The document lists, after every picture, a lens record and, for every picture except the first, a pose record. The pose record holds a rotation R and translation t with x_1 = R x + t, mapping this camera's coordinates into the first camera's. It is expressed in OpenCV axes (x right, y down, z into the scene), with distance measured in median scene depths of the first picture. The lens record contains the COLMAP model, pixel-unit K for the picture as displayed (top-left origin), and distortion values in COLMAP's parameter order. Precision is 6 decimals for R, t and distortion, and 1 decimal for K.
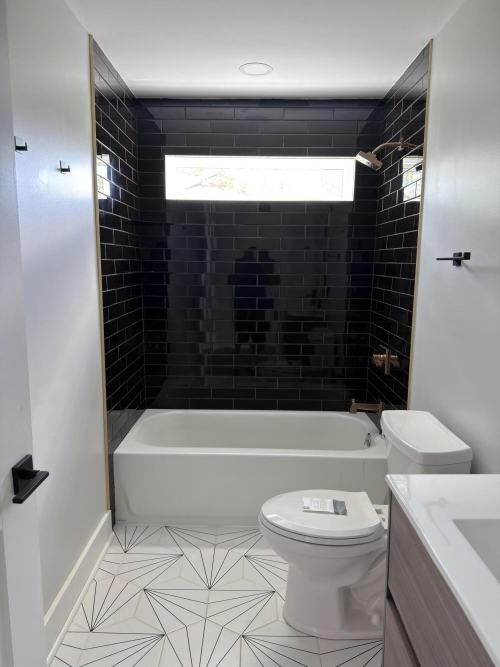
lens RADIAL K [[480.4, 0, 246.1], [0, 480.4, 336.2], [0, 0, 1]] dist [0.078240, -0.115316]
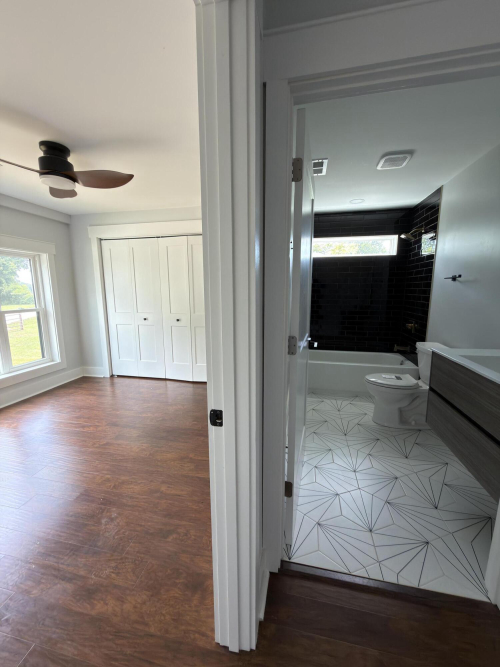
lens RADIAL K [[266.1, 0, 250.0], [0, 266.1, 333.5], [0, 0, 1]] dist [0.001199, 0.000142]
pose [[0.980685, 0.020822, -0.194481, -0.238570], [-0.019259, 0.999765, 0.009928, 0.098676], [0.194642, -0.005991, 0.980856, -0.398016]]
